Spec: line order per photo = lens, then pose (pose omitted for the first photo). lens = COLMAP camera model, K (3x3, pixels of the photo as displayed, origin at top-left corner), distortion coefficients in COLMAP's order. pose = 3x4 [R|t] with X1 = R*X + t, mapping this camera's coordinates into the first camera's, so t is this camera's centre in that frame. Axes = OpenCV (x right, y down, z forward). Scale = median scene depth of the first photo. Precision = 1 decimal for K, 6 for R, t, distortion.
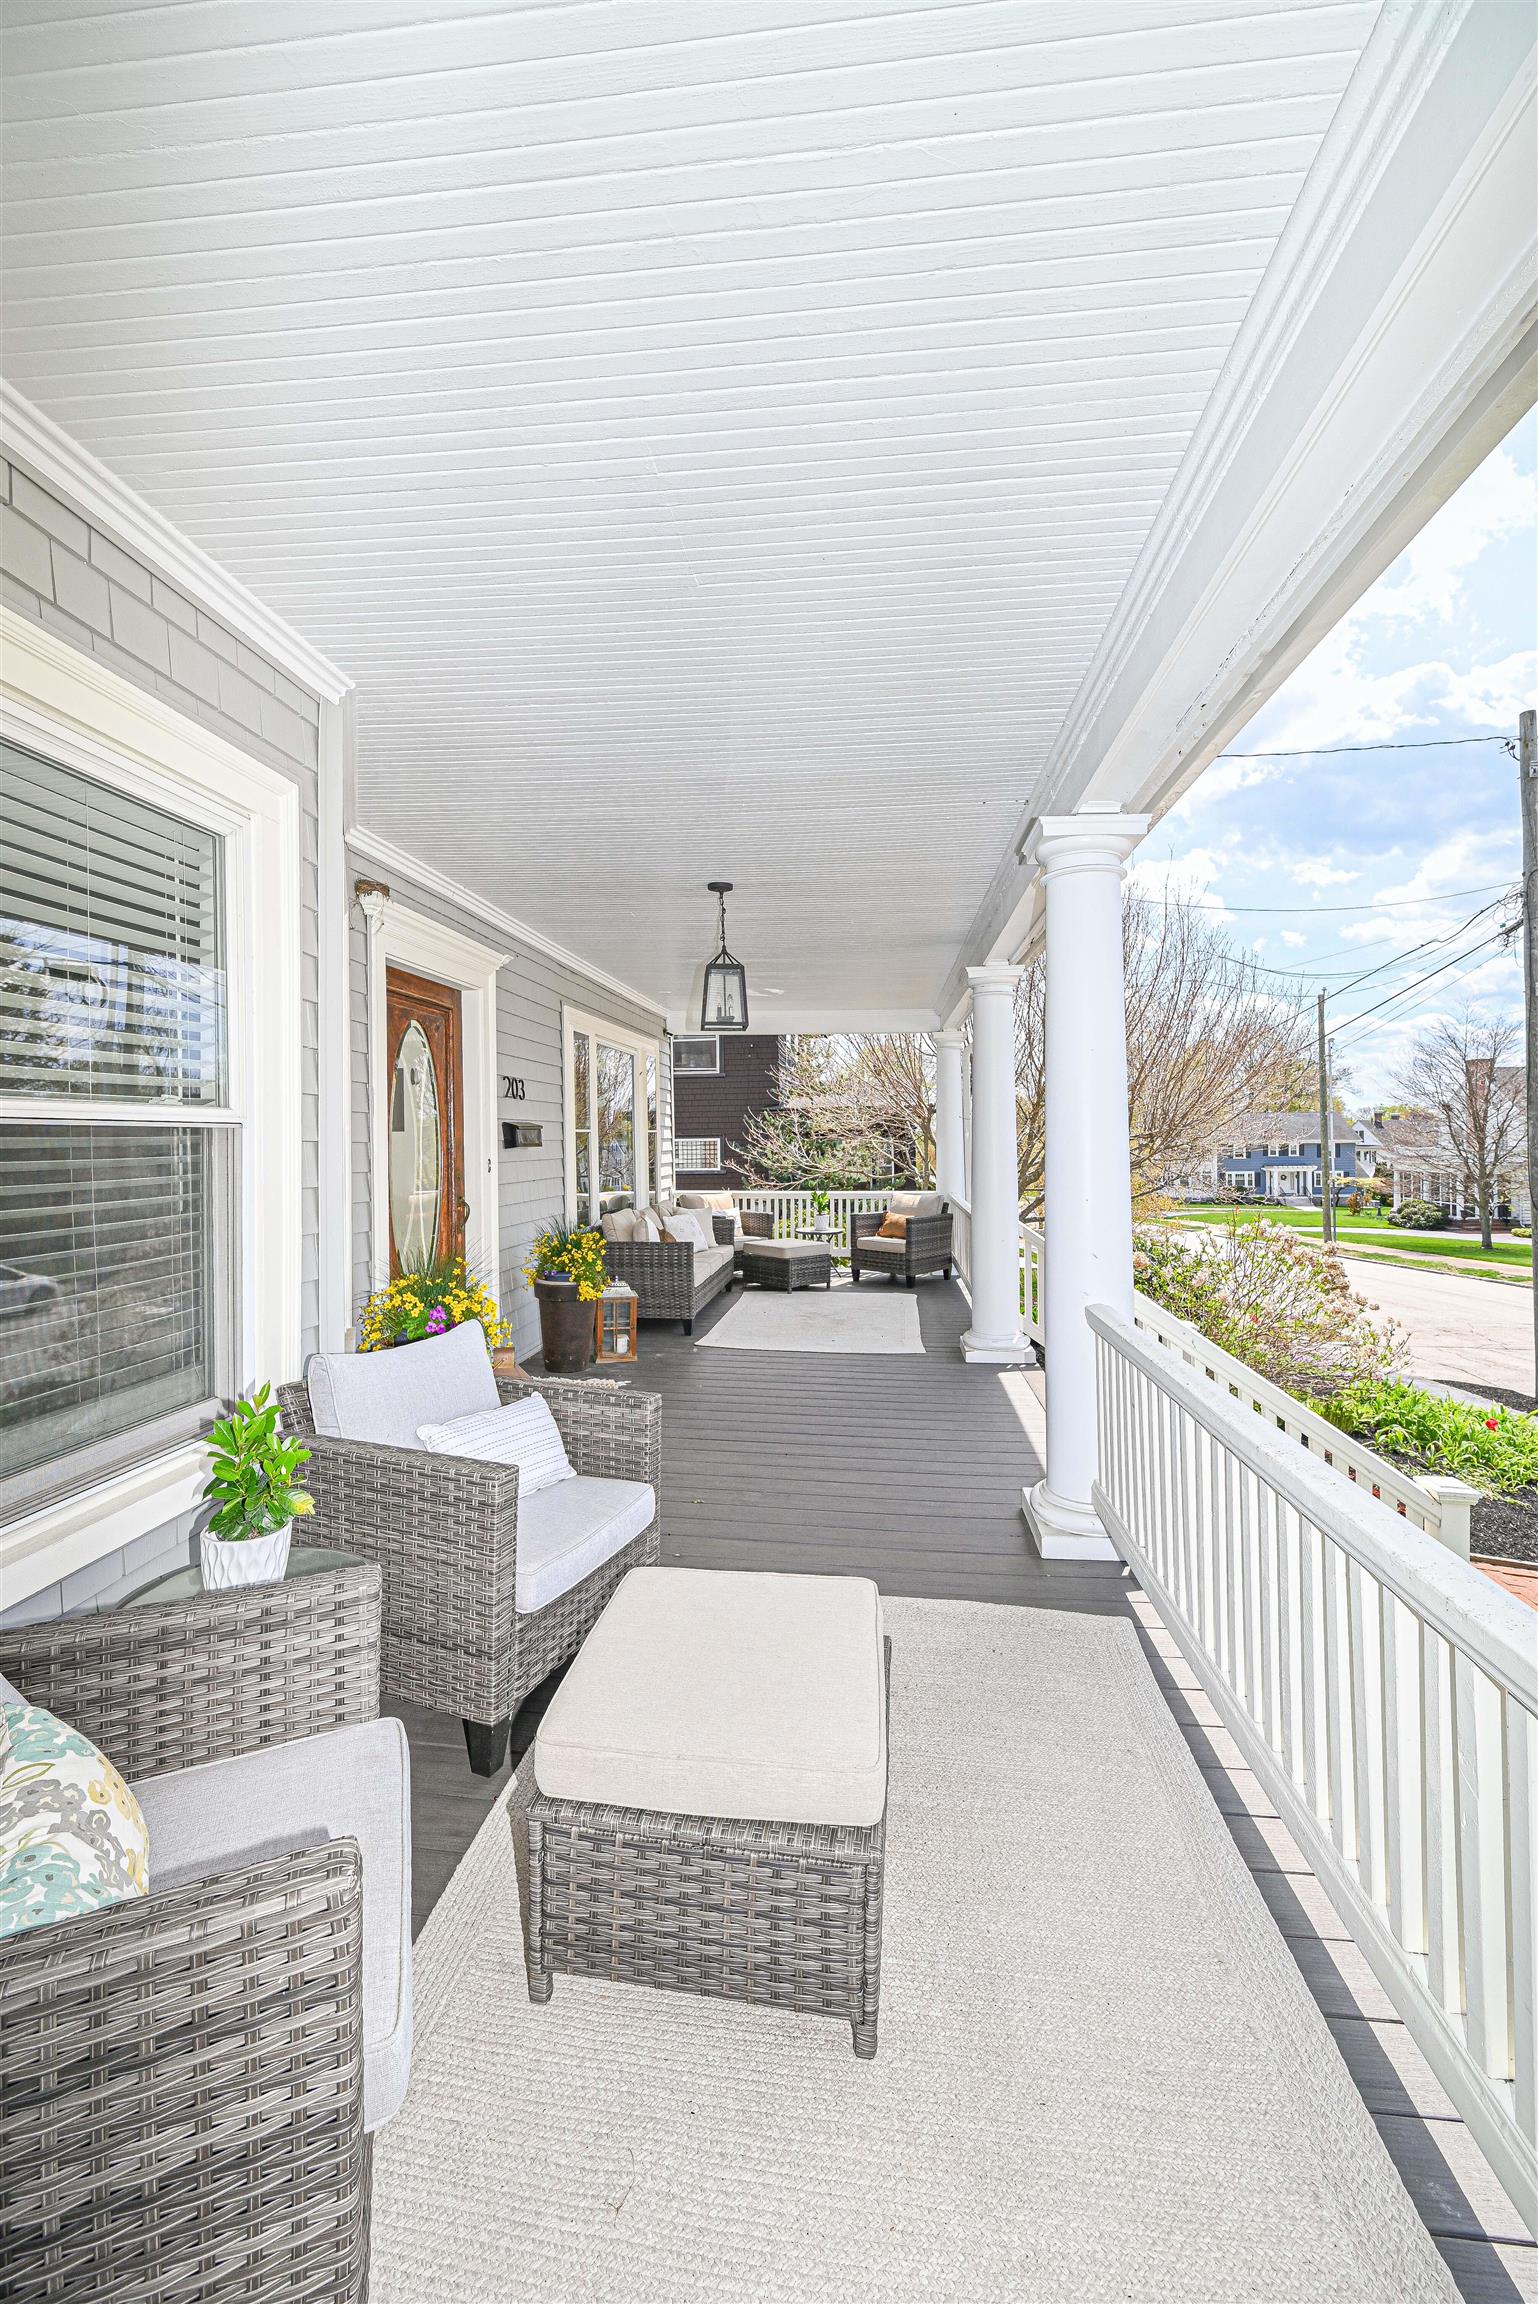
lens RADIAL K [[922.2, 0, 774.7], [0, 922.2, 1121.6], [0, 0, 1]] dist [0.000243, -0.000274]
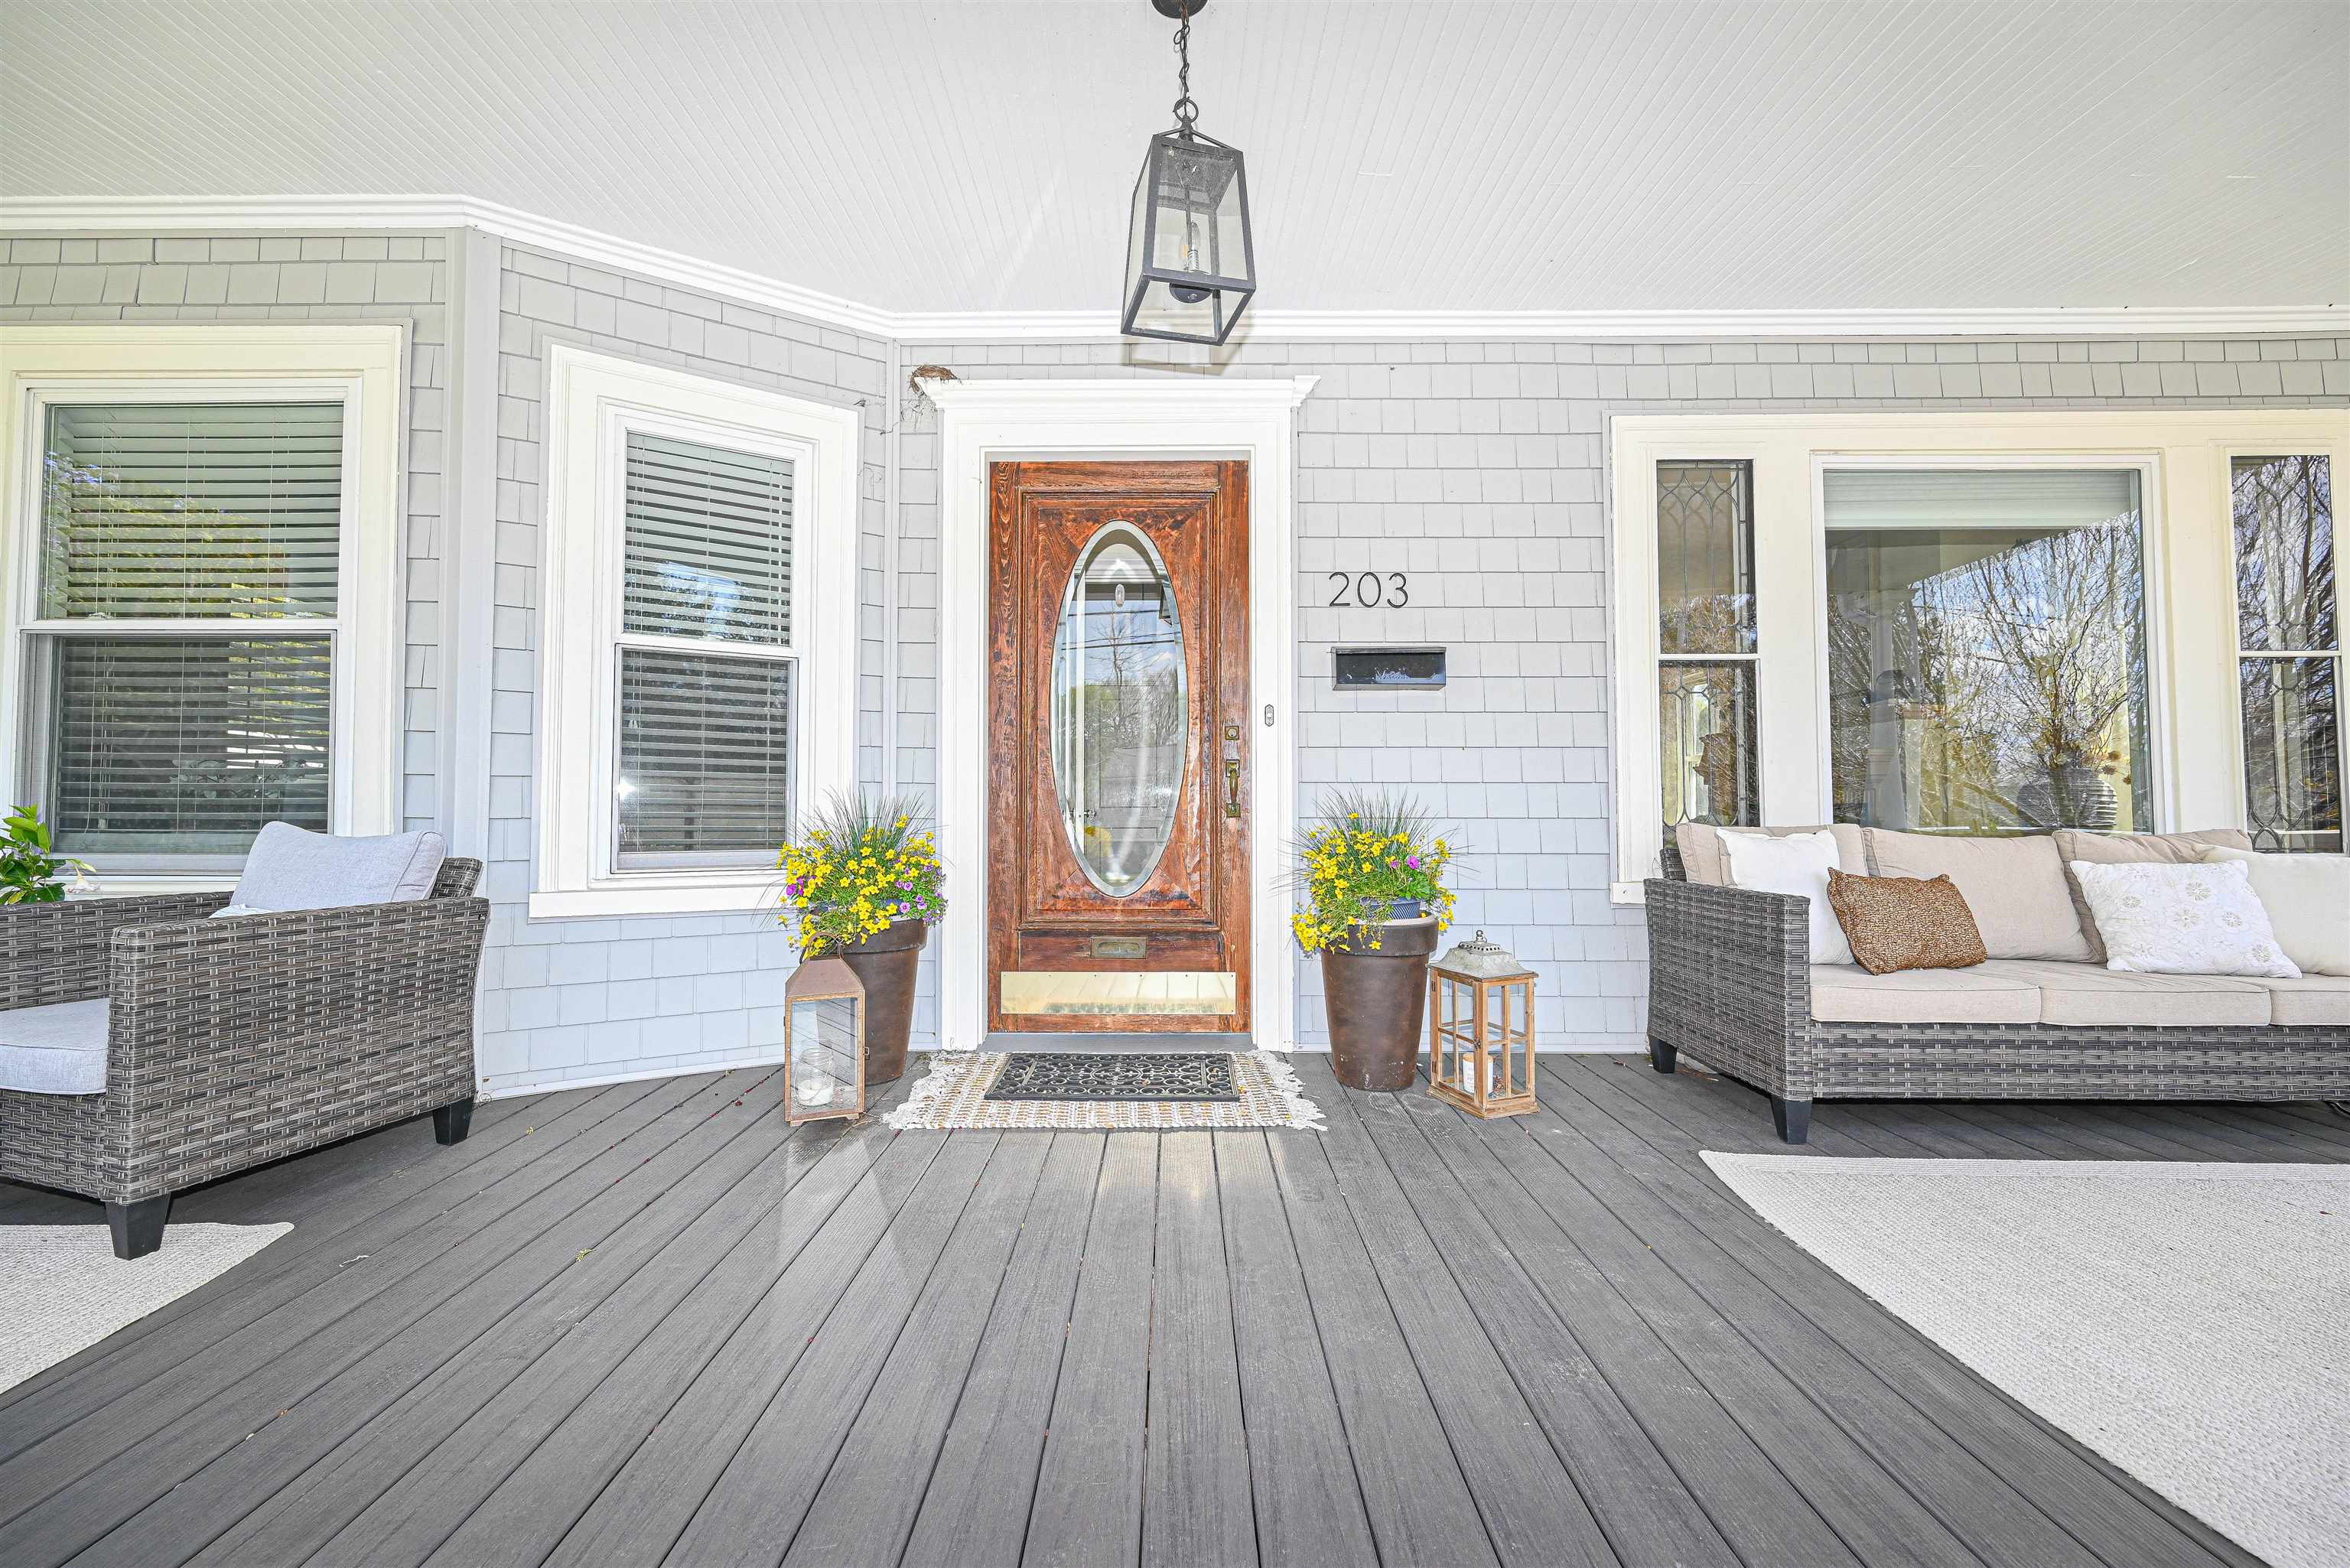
lens RADIAL K [[921.1, 0, 1167.7], [0, 921.1, 782.6], [0, 0, 1]] dist [-0.000952, 0.000491]
pose [[0.094744, -0.022851, -0.995239, 0.206059], [0.011021, 0.999699, -0.021904, 0.069306], [0.995441, -0.008893, 0.094968, 0.555418]]
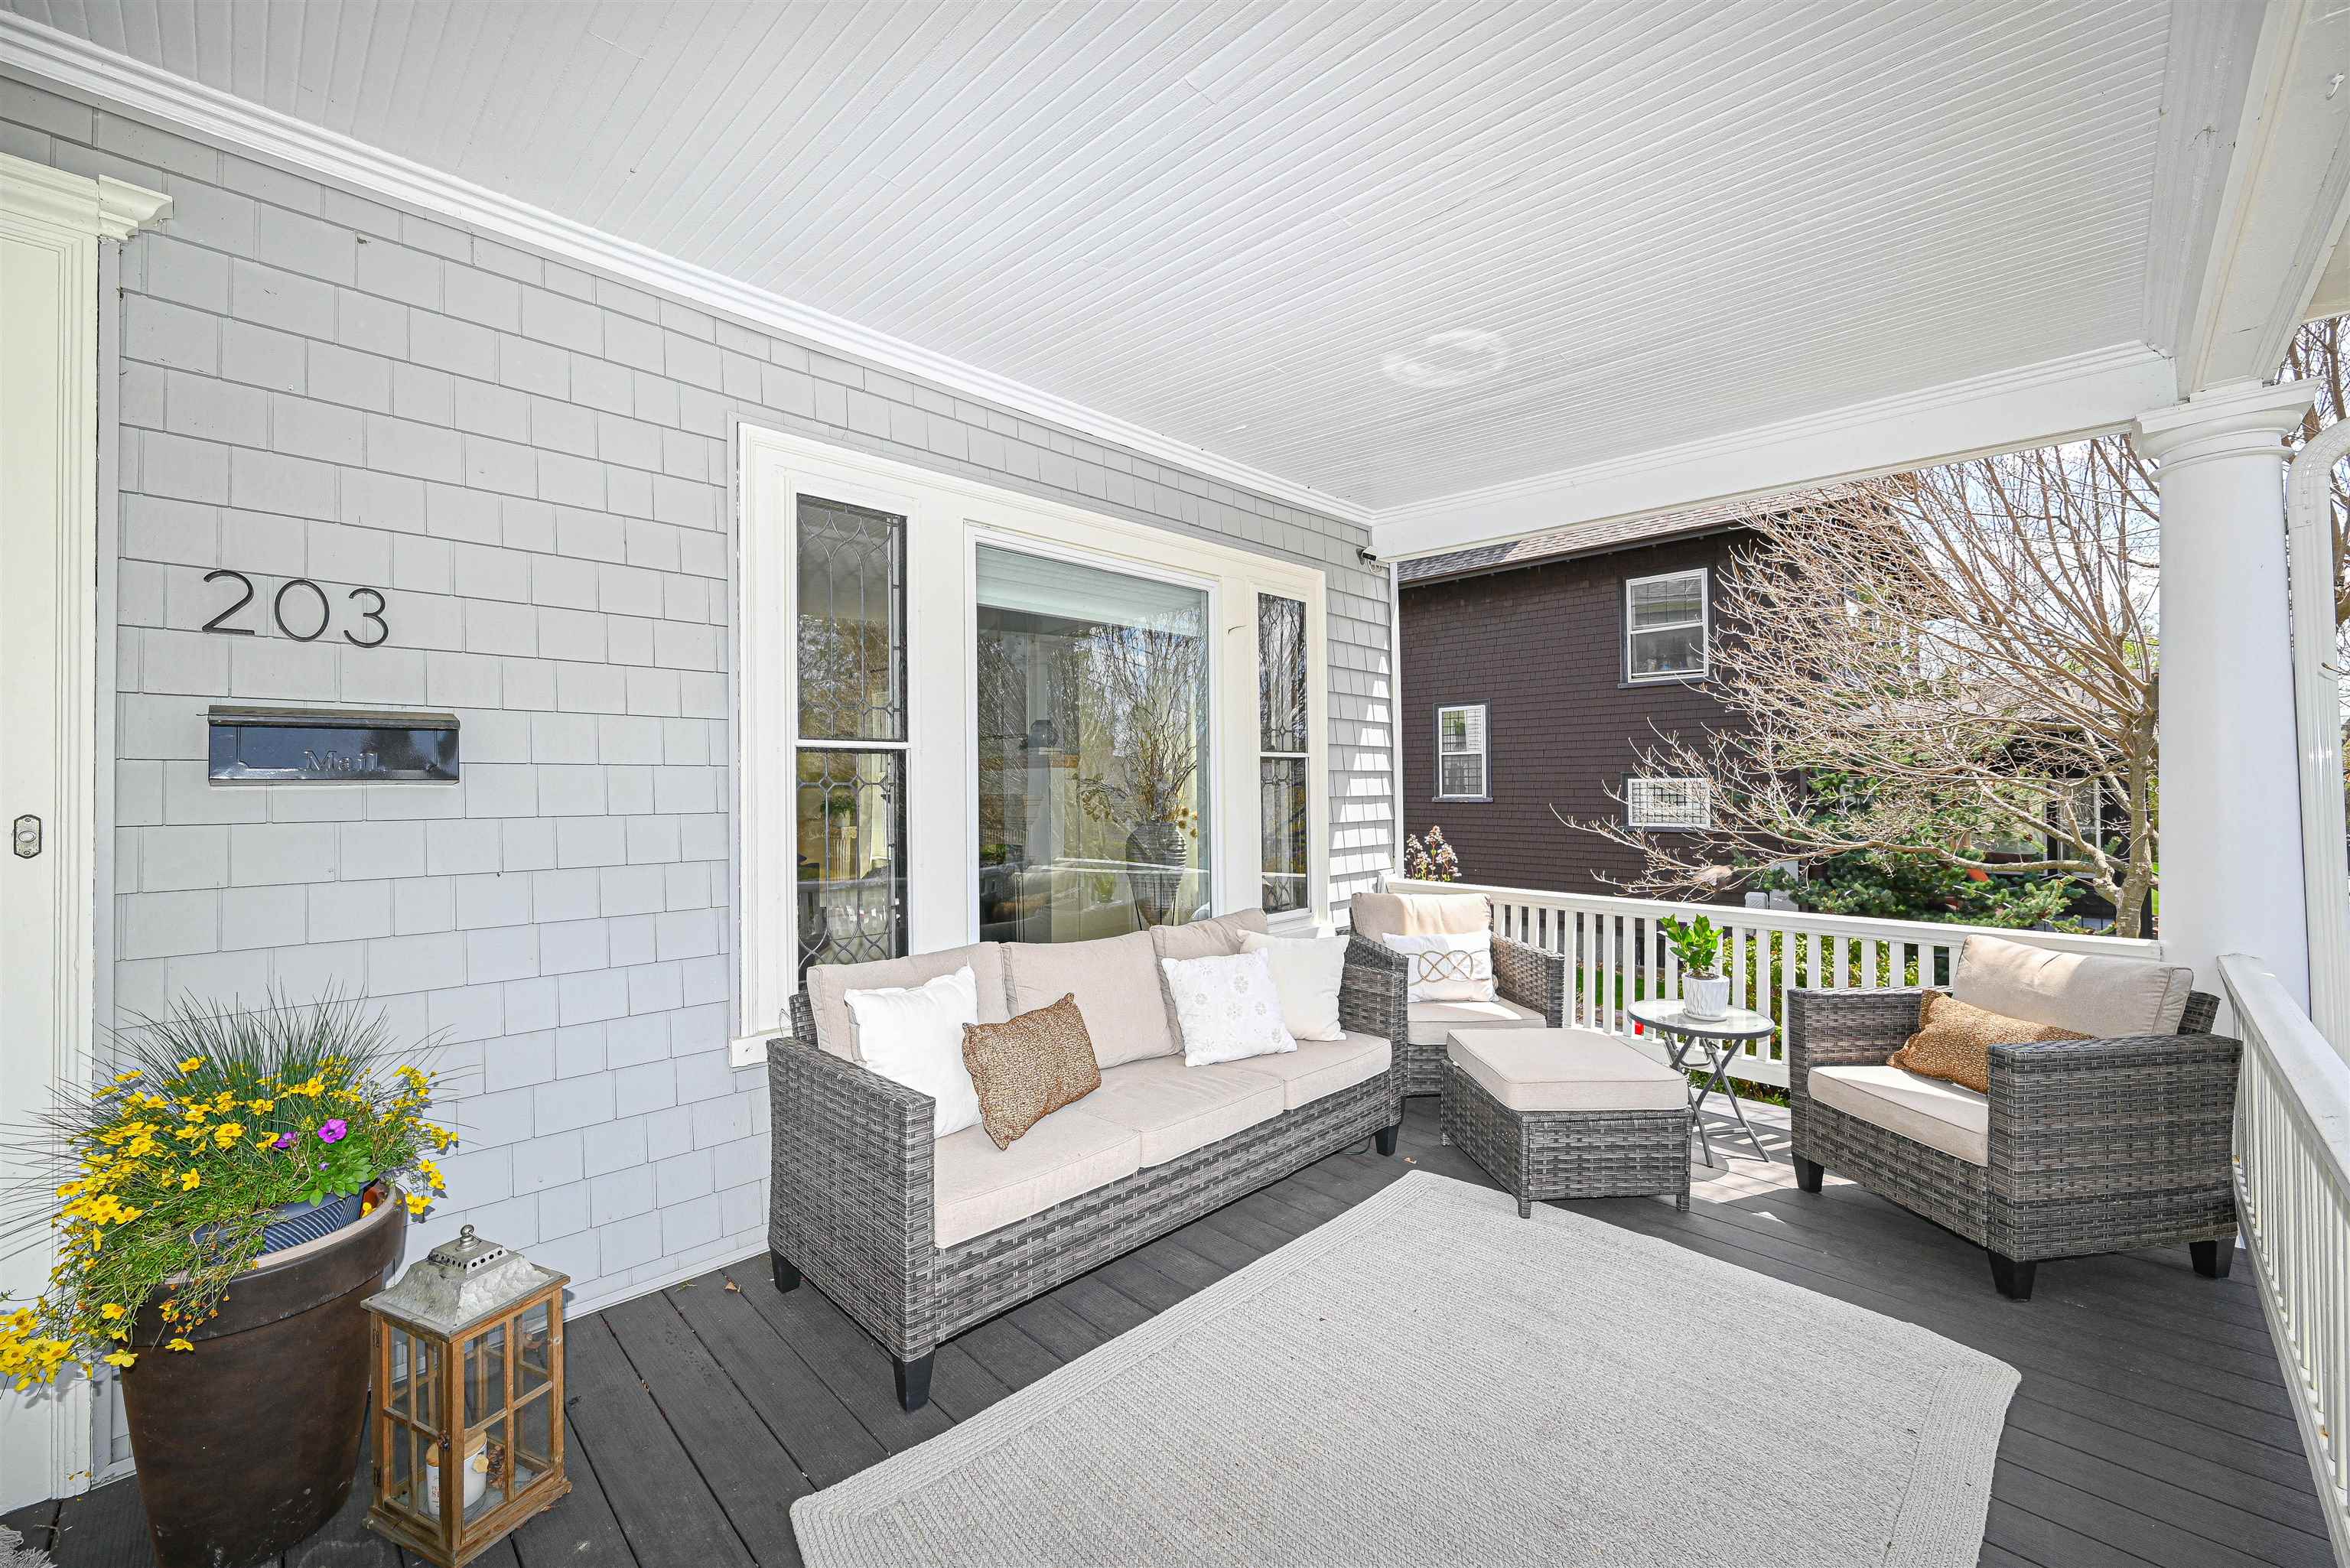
lens RADIAL K [[928.0, 0, 1169.2], [0, 928.0, 778.4], [0, 0, 1]] dist [-0.002663, -0.000150]
pose [[0.774913, -0.002031, -0.632065, 0.131100], [0.008364, 0.999940, 0.007042, 0.019216], [0.632013, -0.010744, 0.774883, 0.639668]]
